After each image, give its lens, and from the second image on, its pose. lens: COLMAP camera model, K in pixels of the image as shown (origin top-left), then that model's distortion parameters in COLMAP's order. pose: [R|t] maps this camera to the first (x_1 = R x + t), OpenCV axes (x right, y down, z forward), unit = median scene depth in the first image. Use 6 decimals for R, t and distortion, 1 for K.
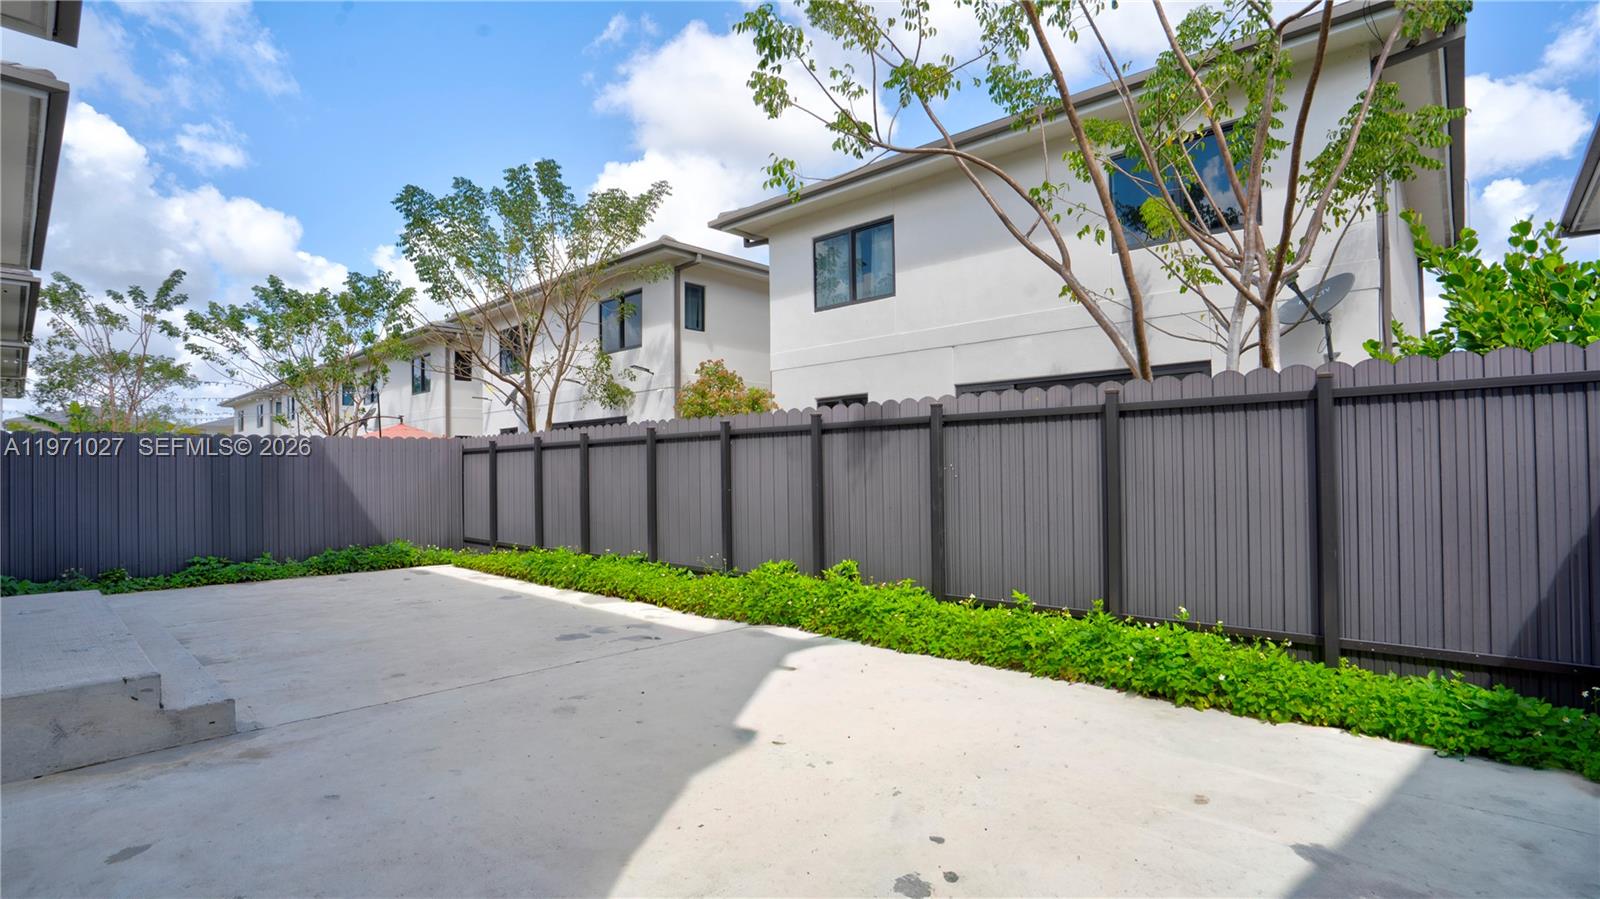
lens RADIAL K [[754.1, 0, 813.6], [0, 754.1, 450.0], [0, 0, 1]] dist [-0.064240, 0.029822]
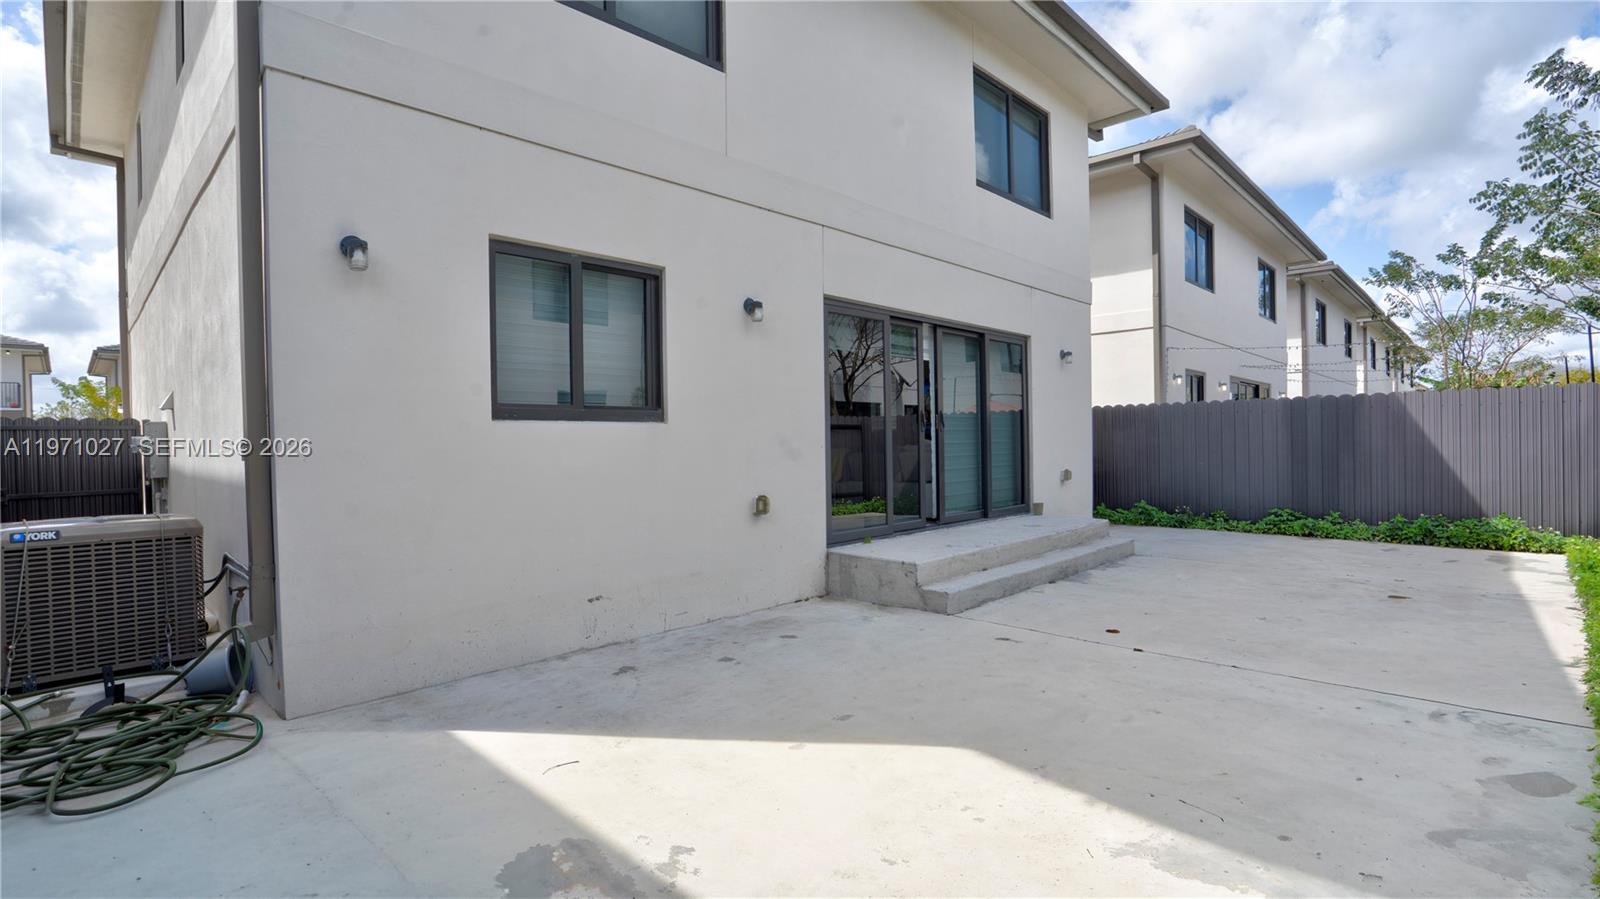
lens RADIAL K [[736.7, 0, 812.2], [0, 736.7, 448.2], [0, 0, 1]] dist [-0.000556, 0.000175]
pose [[-0.018744, 0.021126, -0.999601, 0.296624], [0.040942, 0.998954, 0.020344, 0.001917], [0.998986, -0.040544, -0.019590, 0.320396]]
